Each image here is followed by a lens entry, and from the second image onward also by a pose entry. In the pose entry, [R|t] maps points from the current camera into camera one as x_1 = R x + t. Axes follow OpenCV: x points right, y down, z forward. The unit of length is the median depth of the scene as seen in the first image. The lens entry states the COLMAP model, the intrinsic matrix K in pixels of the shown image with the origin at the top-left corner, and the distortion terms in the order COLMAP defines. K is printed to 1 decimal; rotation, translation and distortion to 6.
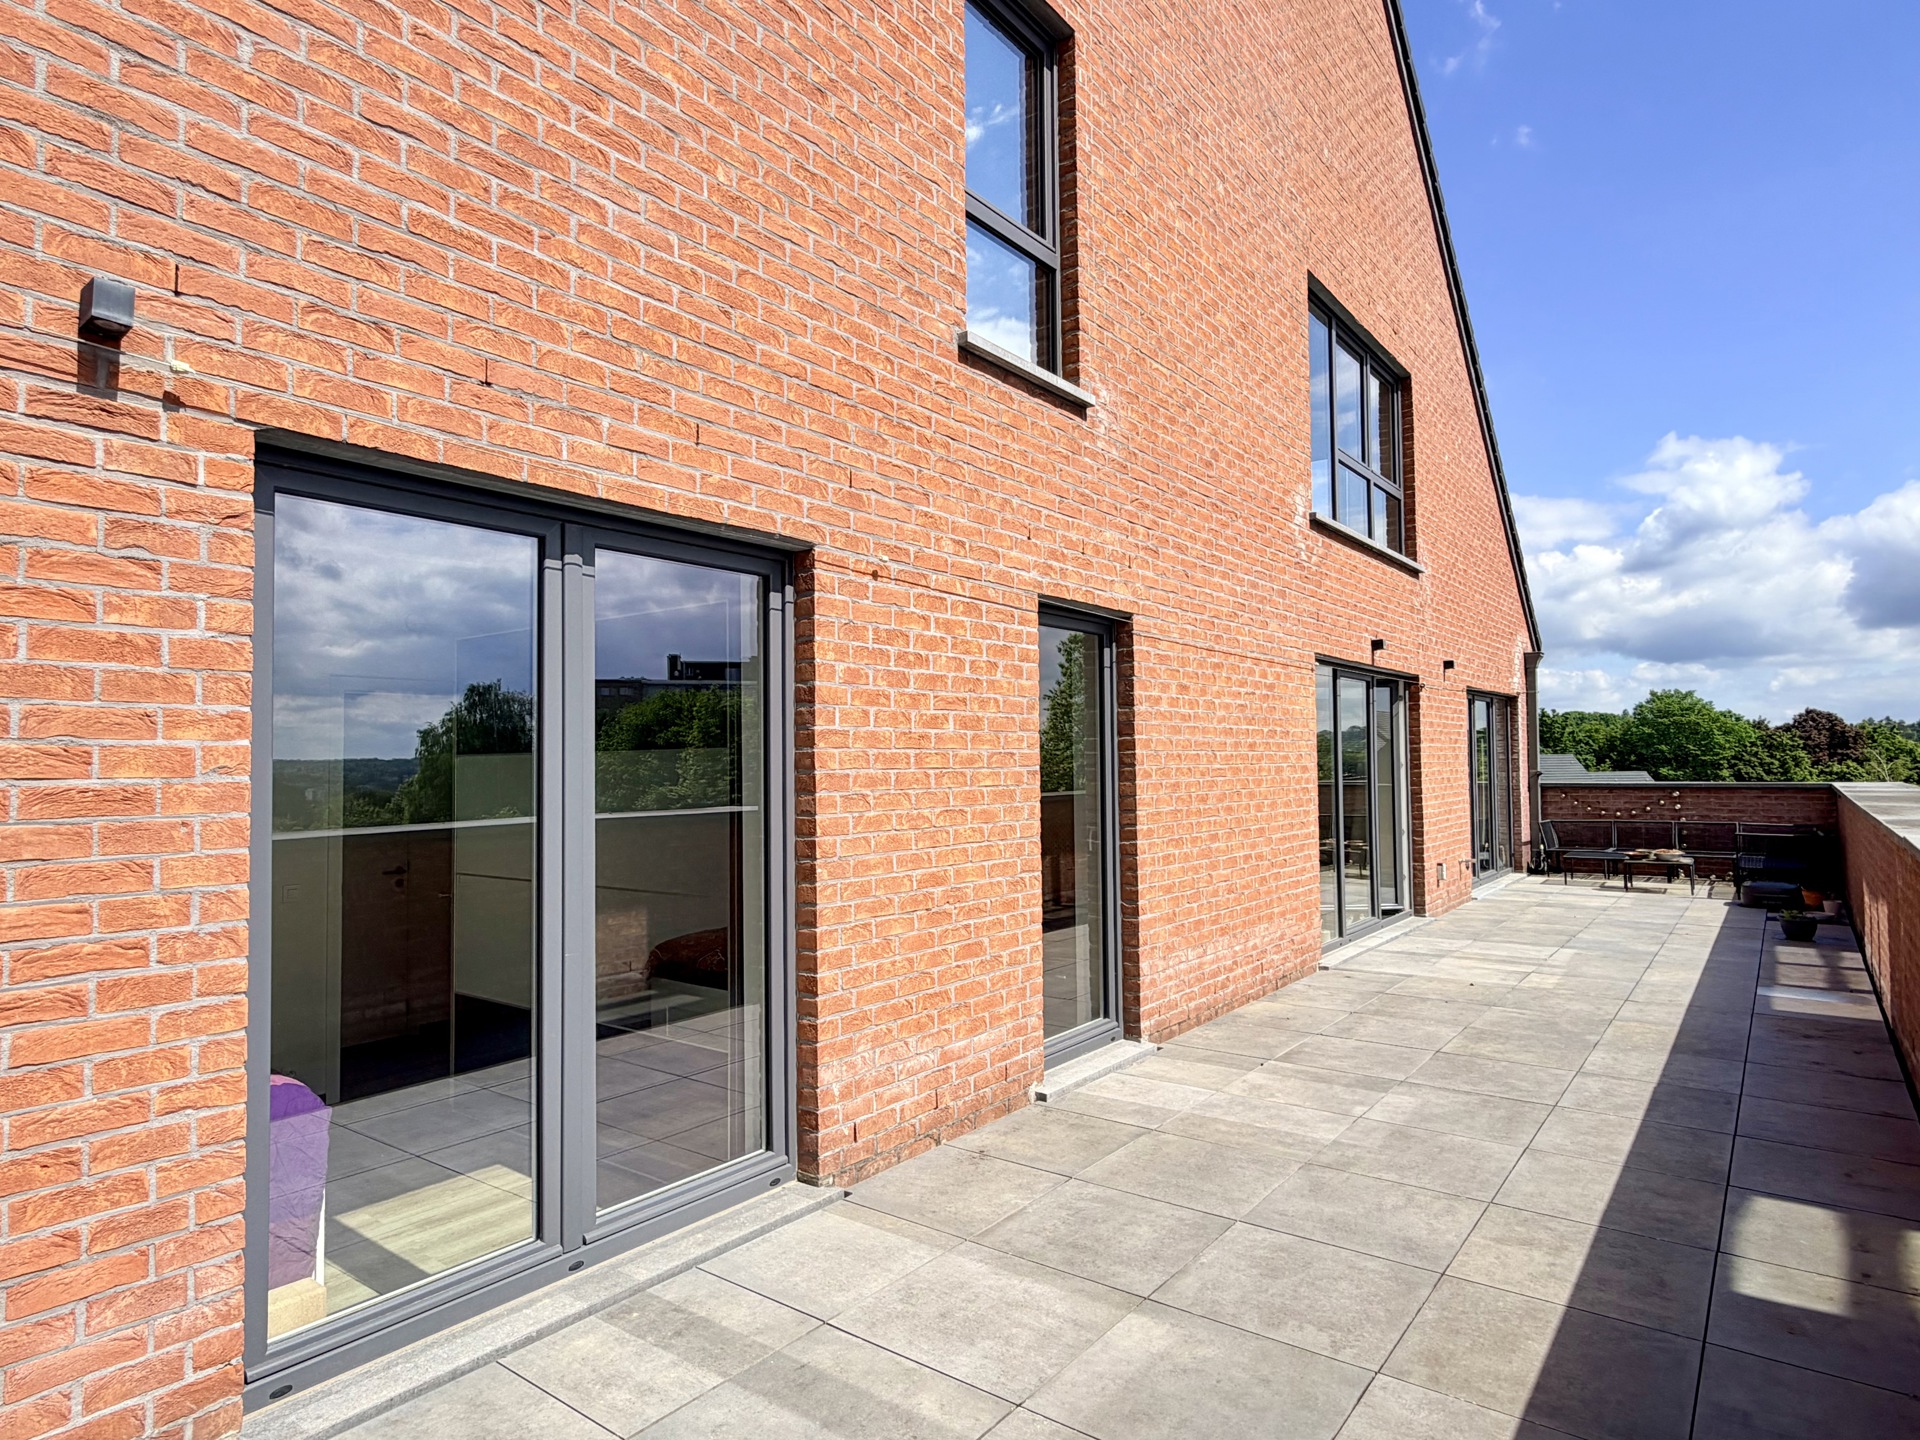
lens RADIAL K [[1085.1, 0, 963.6], [0, 1085.1, 725.1], [0, 0, 1]] dist [-0.004965, -0.000684]
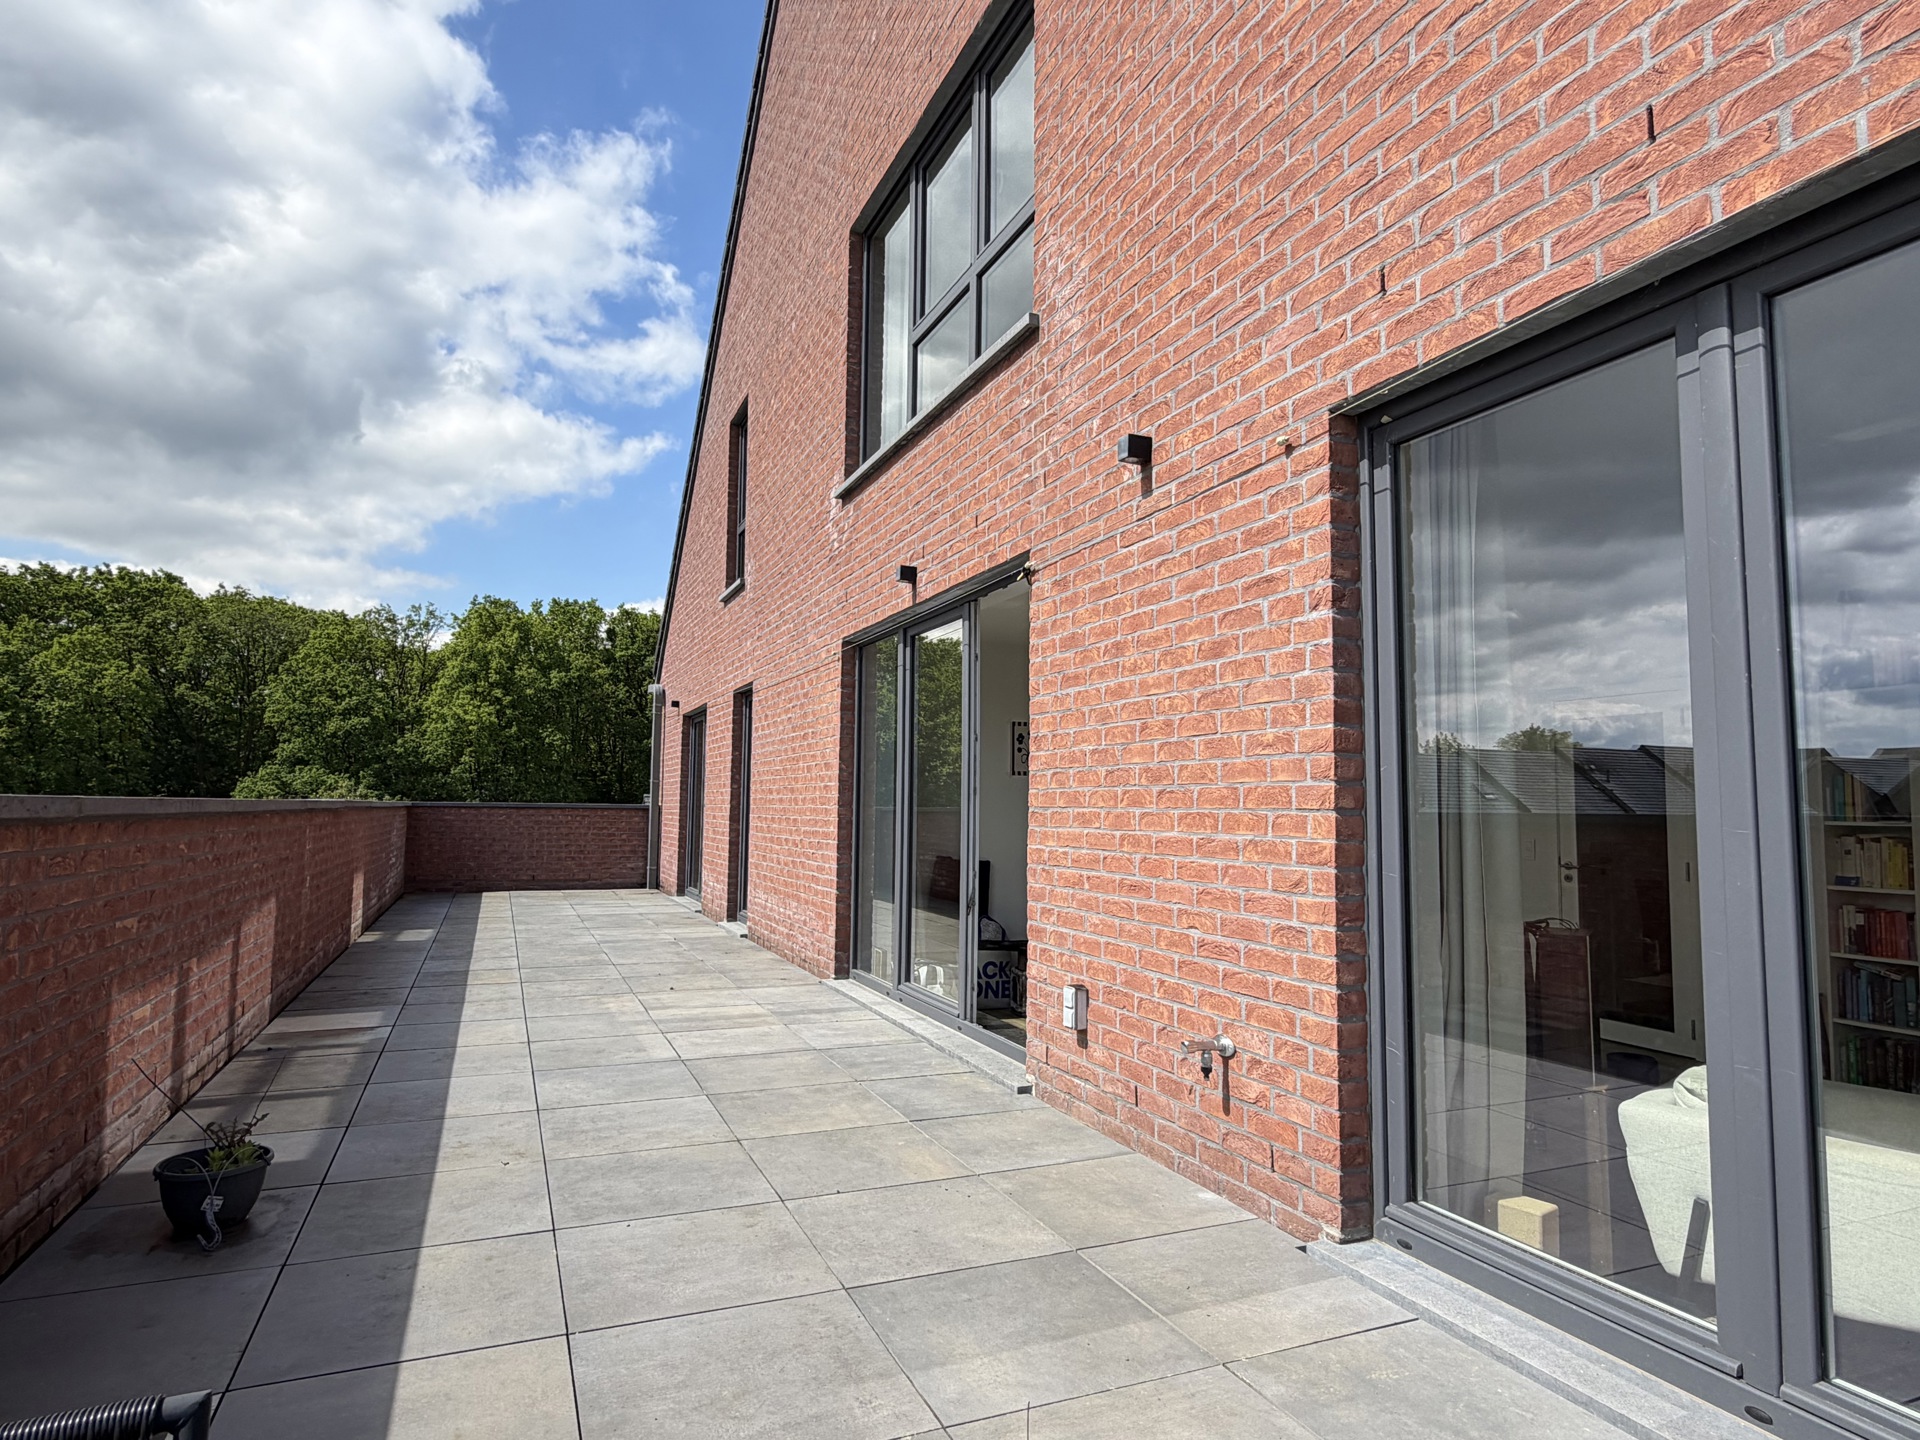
lens RADIAL K [[1085.1, 0, 961.4], [0, 1085.1, 721.6], [0, 0, 1]] dist [-0.004965, -0.000684]
pose [[-0.497210, -0.059992, -0.865554, 1.325193], [0.026565, 0.996086, -0.084300, 0.103154], [0.867223, -0.064908, -0.493671, 1.912186]]
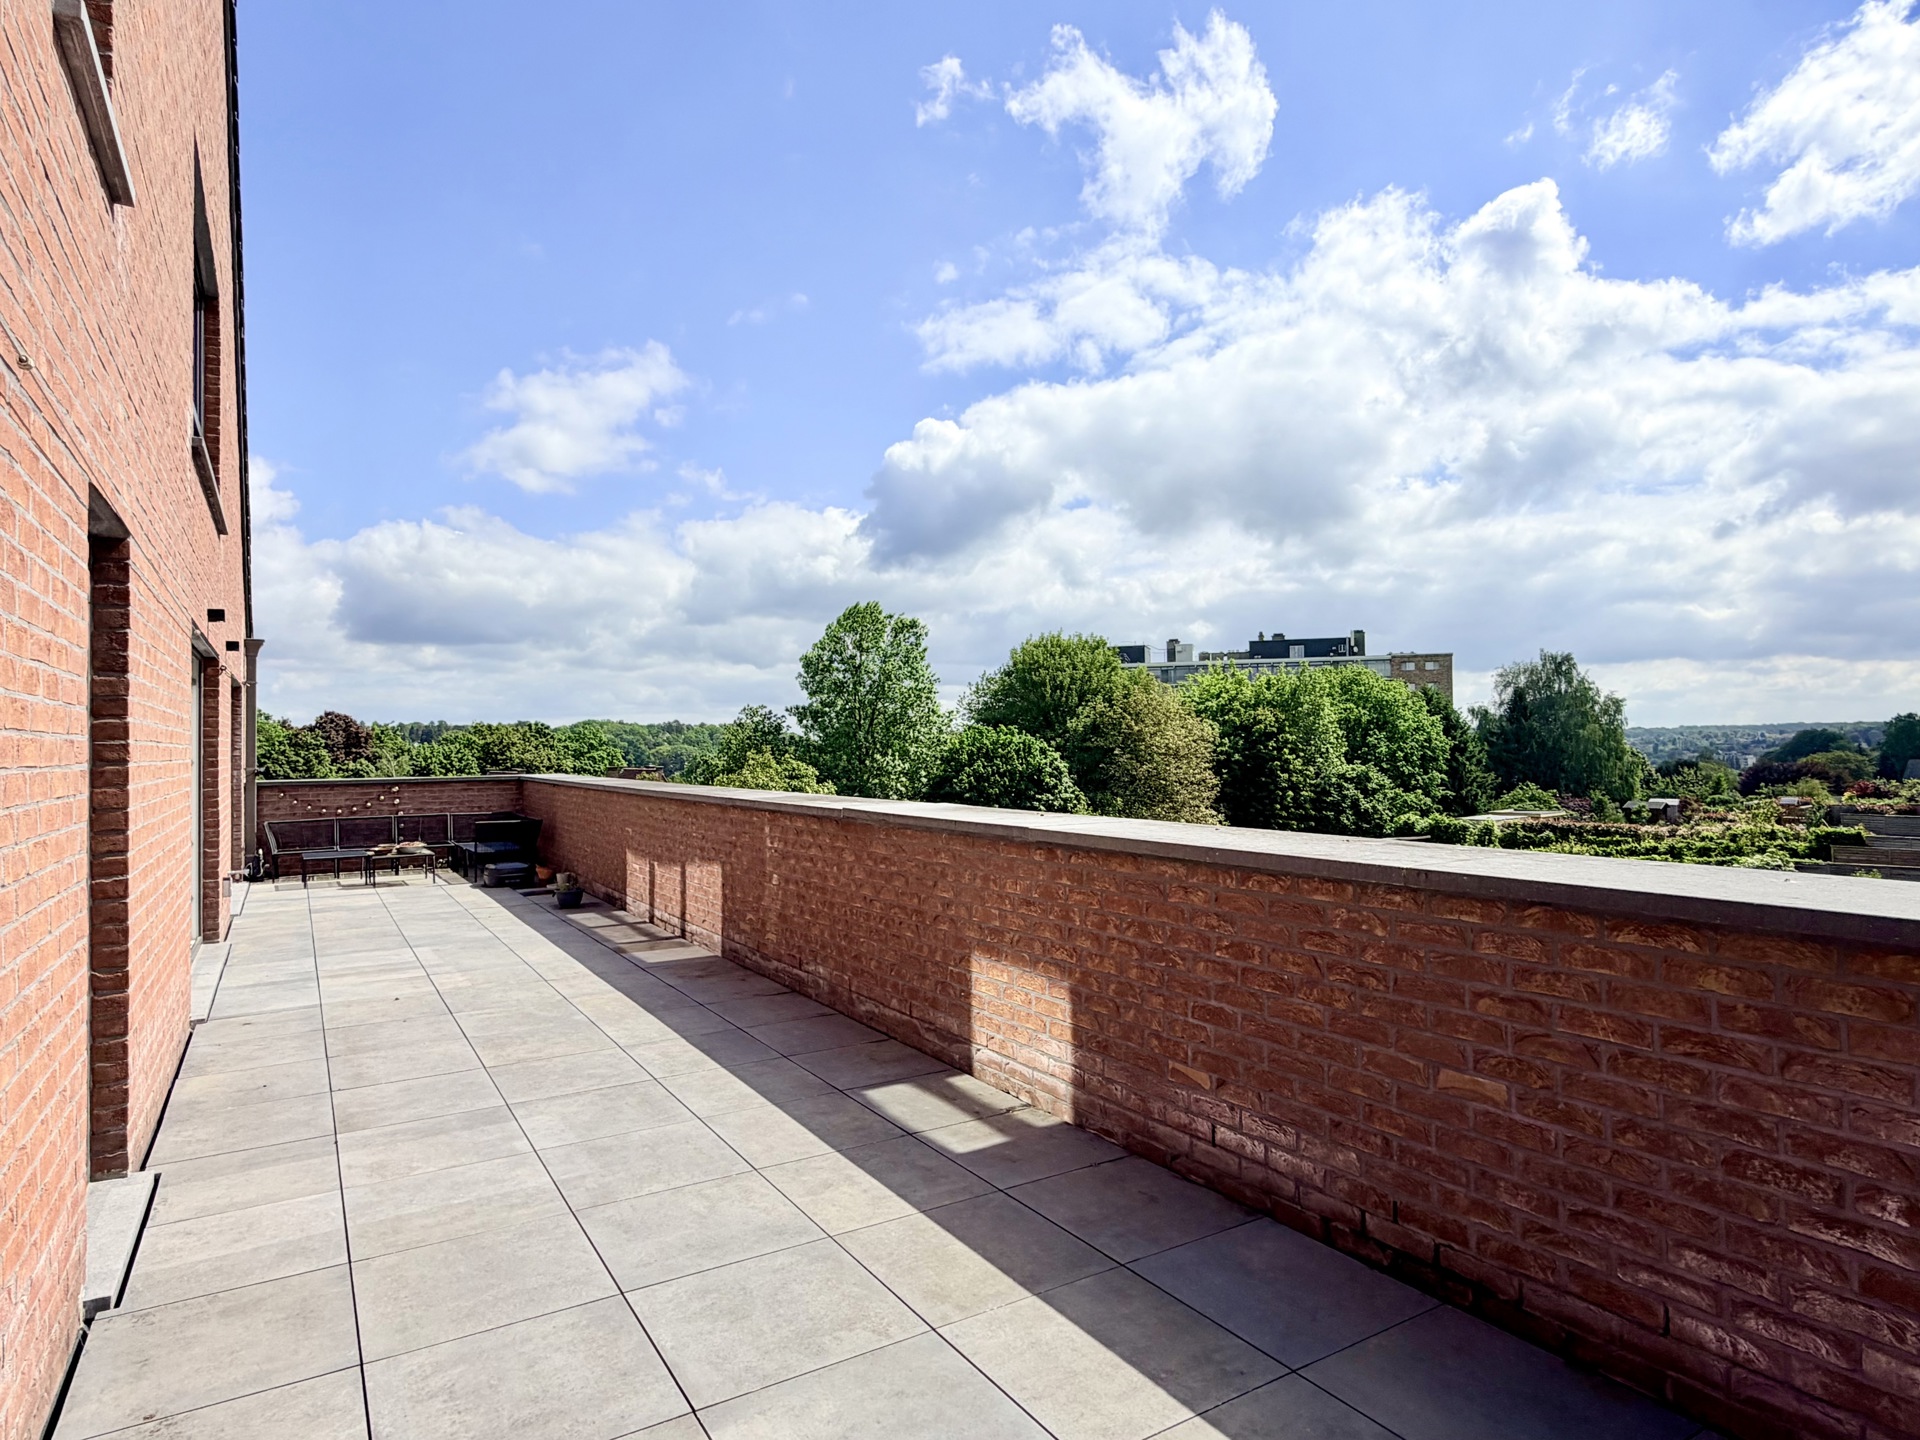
lens RADIAL K [[1085.1, 0, 963.2], [0, 1085.1, 721.3], [0, 0, 1]] dist [-0.004965, -0.000684]
pose [[0.352585, 0.026476, 0.935405, -0.319700], [-0.024264, 0.999522, -0.019145, 0.013509], [-0.935465, -0.015946, 0.353059, 0.320053]]
